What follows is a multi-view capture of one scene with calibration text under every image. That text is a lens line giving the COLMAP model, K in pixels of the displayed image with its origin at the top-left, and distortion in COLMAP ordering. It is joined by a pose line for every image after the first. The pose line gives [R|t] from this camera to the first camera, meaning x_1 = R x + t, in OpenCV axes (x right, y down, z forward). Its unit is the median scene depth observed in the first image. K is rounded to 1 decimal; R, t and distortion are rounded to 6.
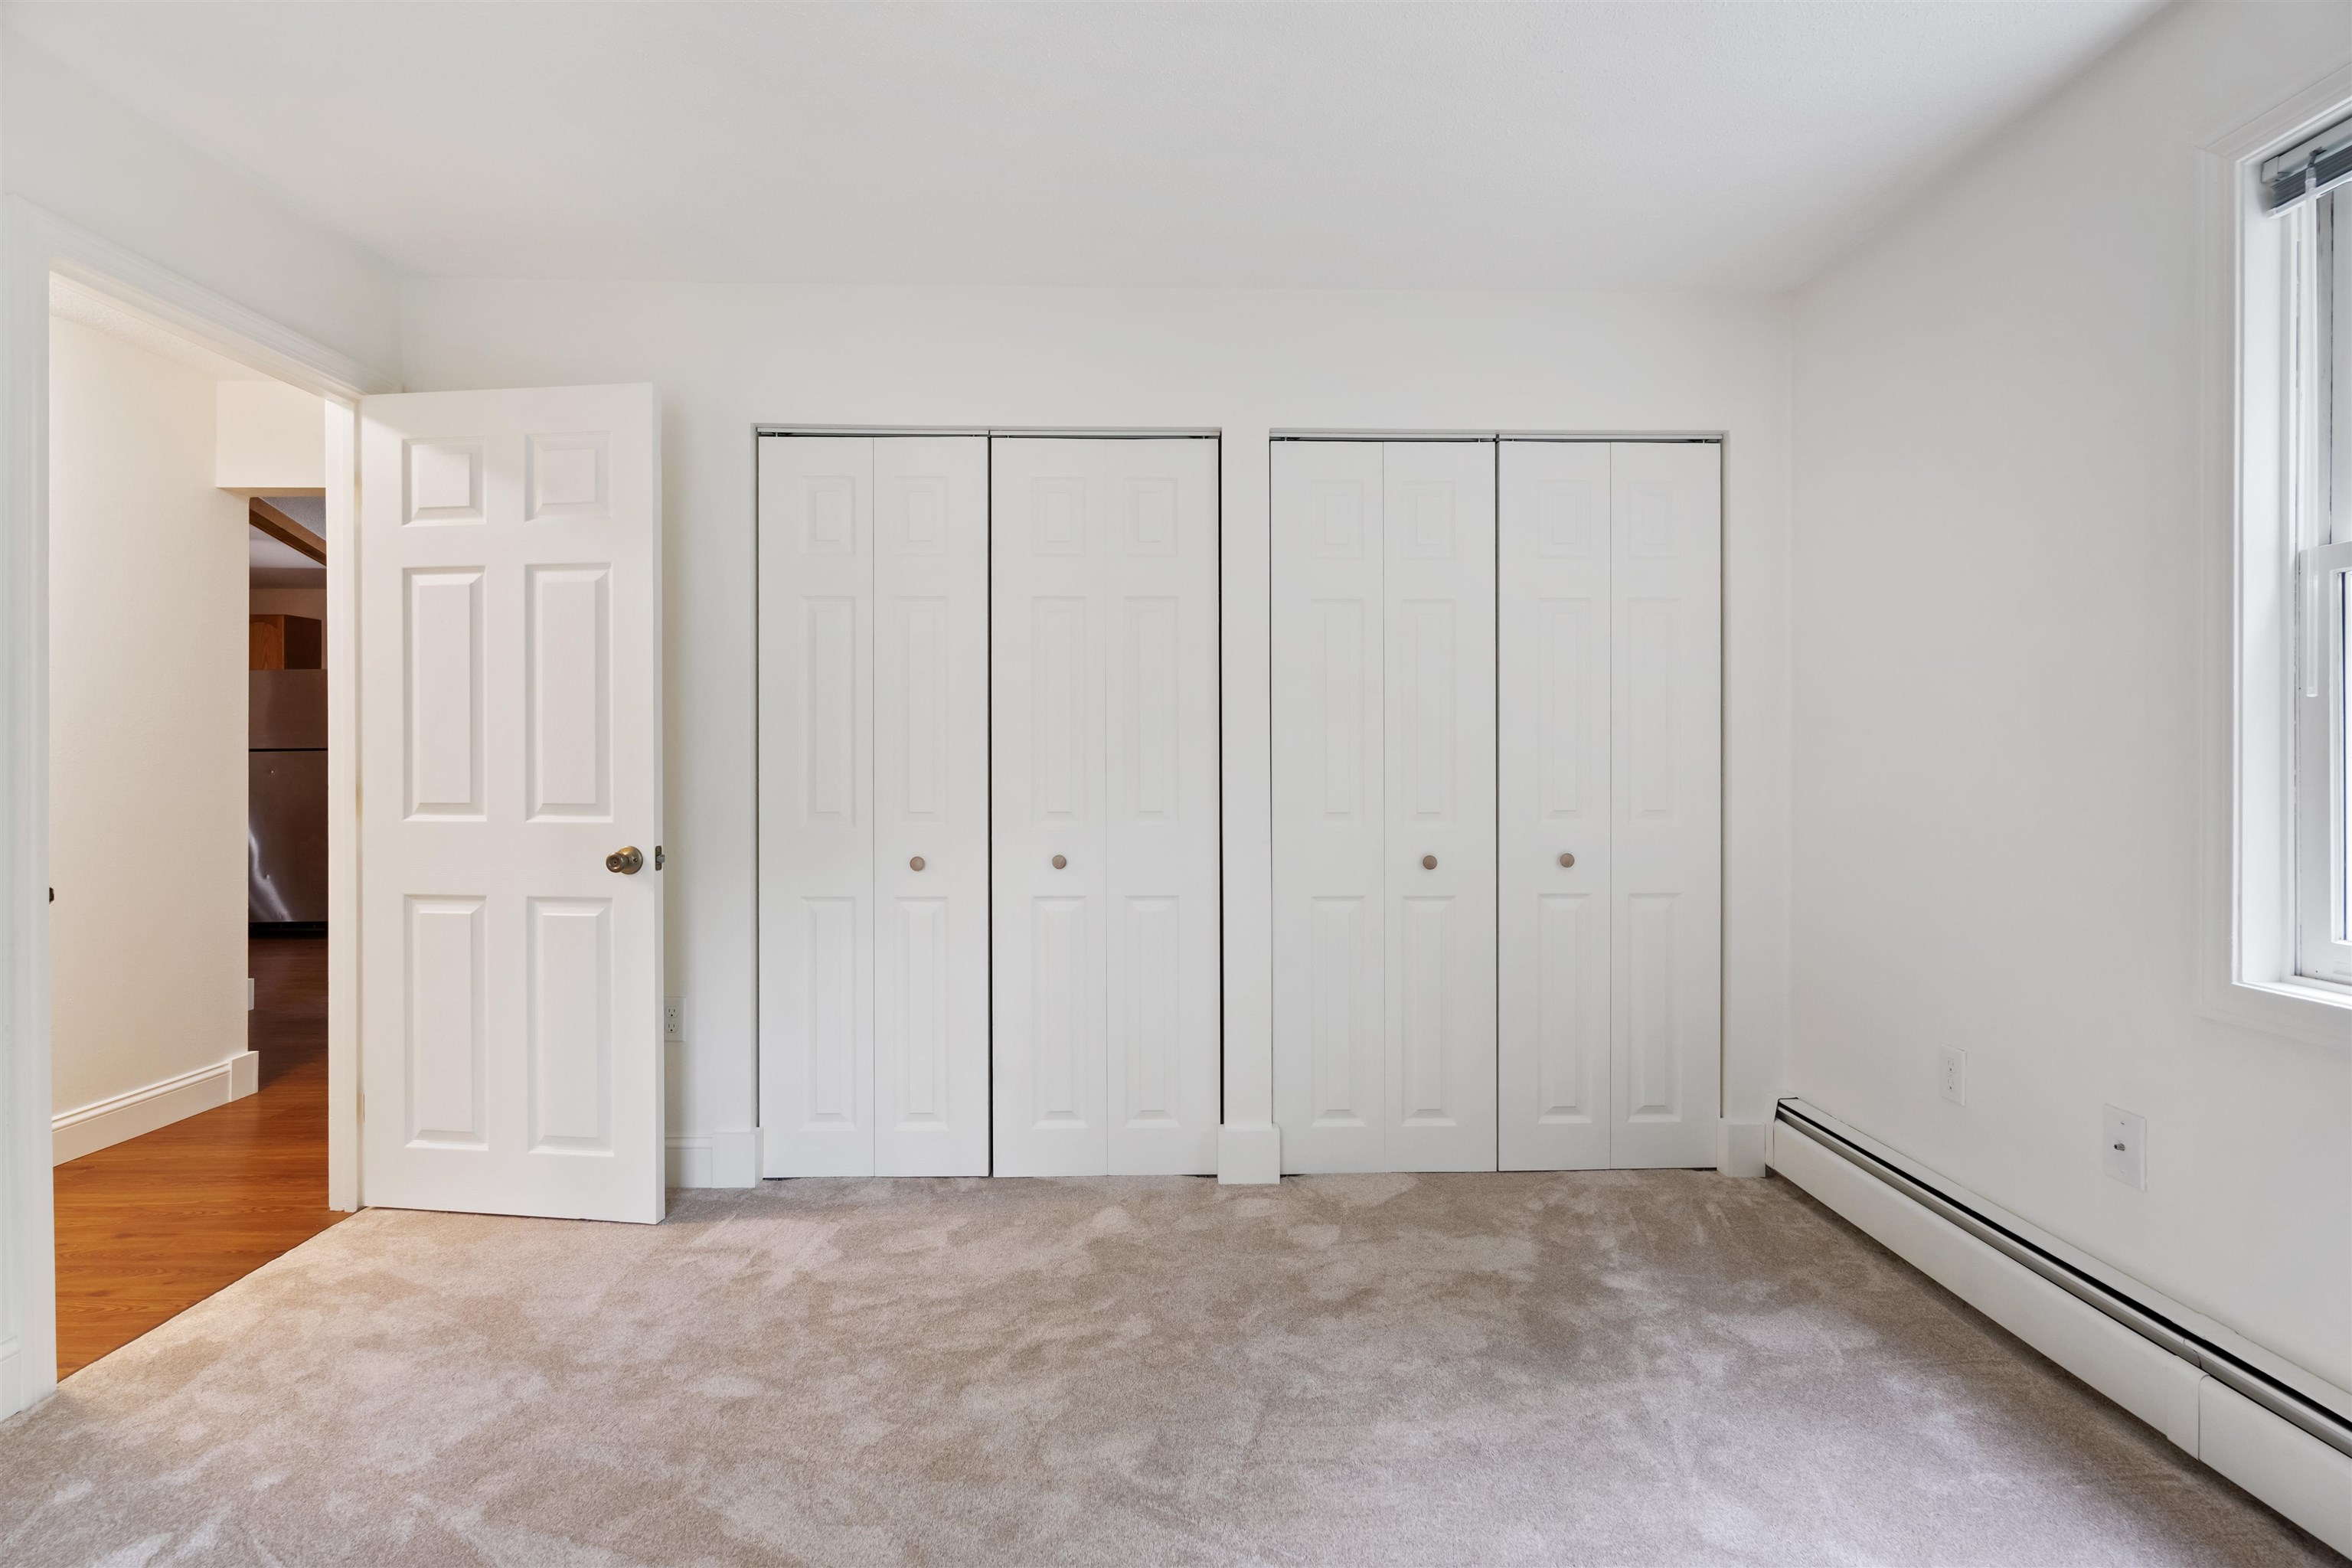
lens RADIAL K [[1082.3, 0, 1174.8], [0, 1082.3, 765.0], [0, 0, 1]] dist [0.001509, 0.001411]
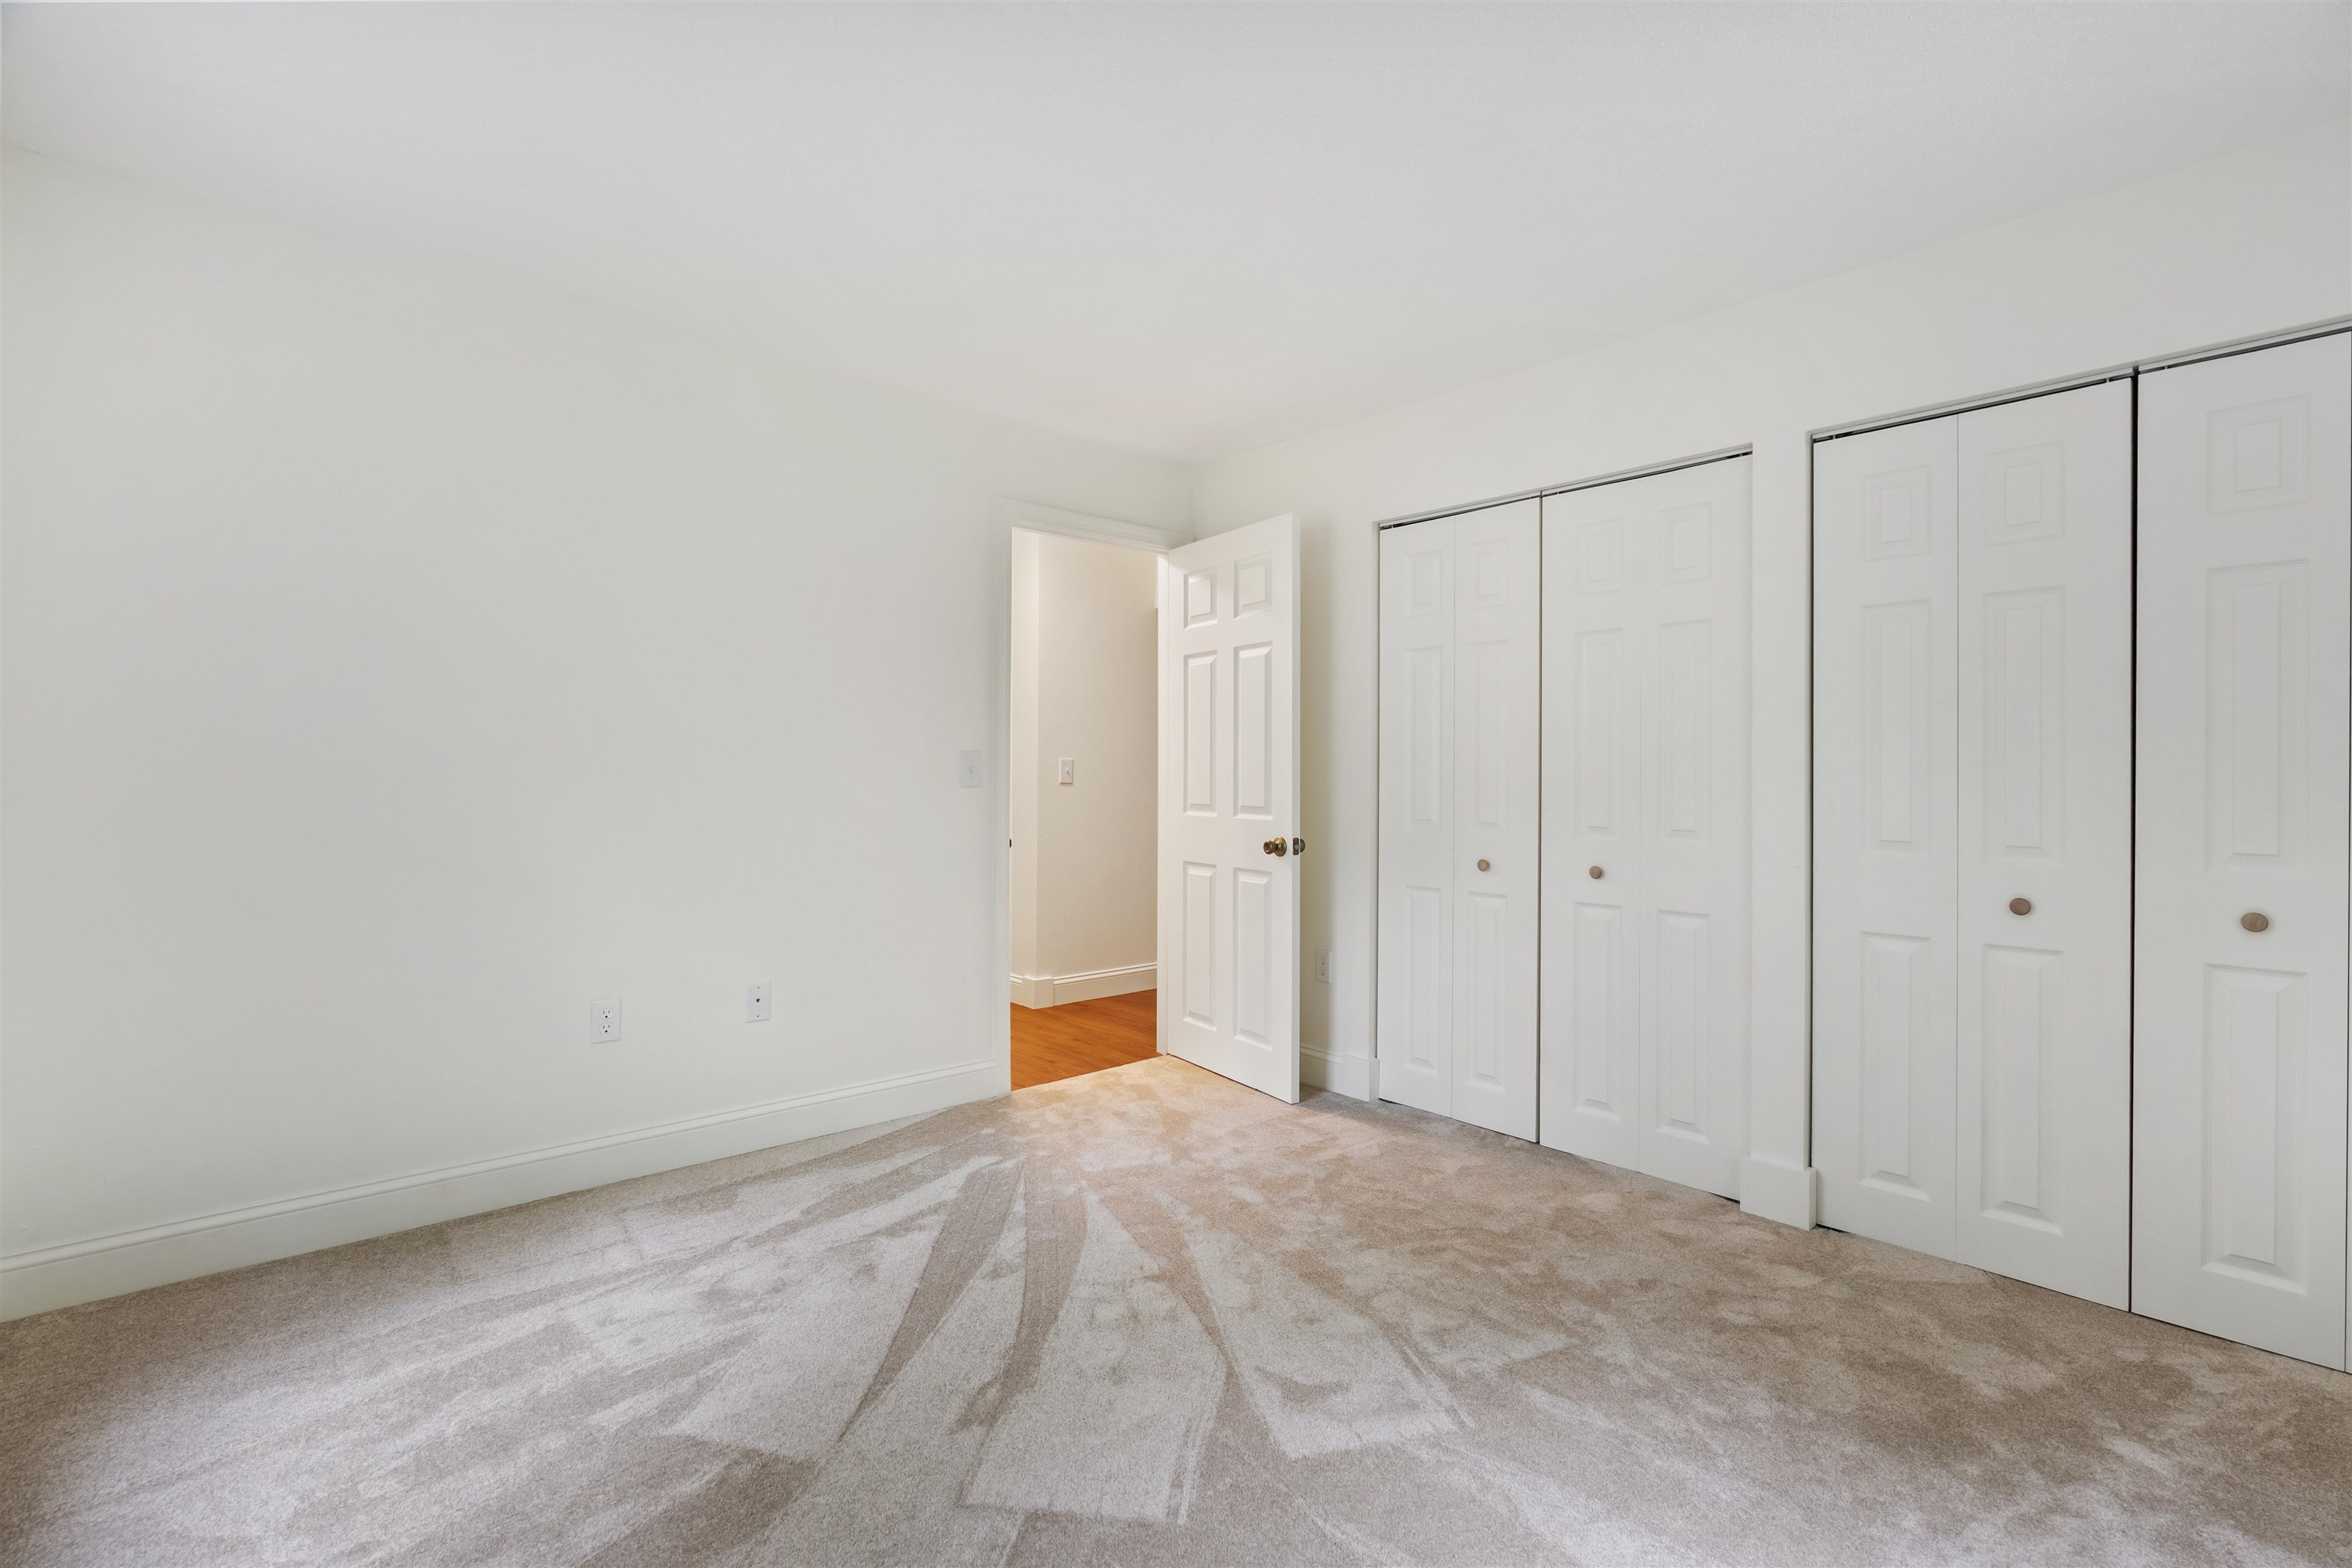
lens RADIAL K [[1097.1, 0, 1176.0], [0, 1097.1, 784.0], [0, 0, 1]] dist [-0.001408, 0.008040]
pose [[0.642988, 0.011557, -0.765789, 0.522020], [-0.008667, 0.999932, 0.007813, -0.005601], [0.765827, 0.001613, 0.643045, -0.042836]]
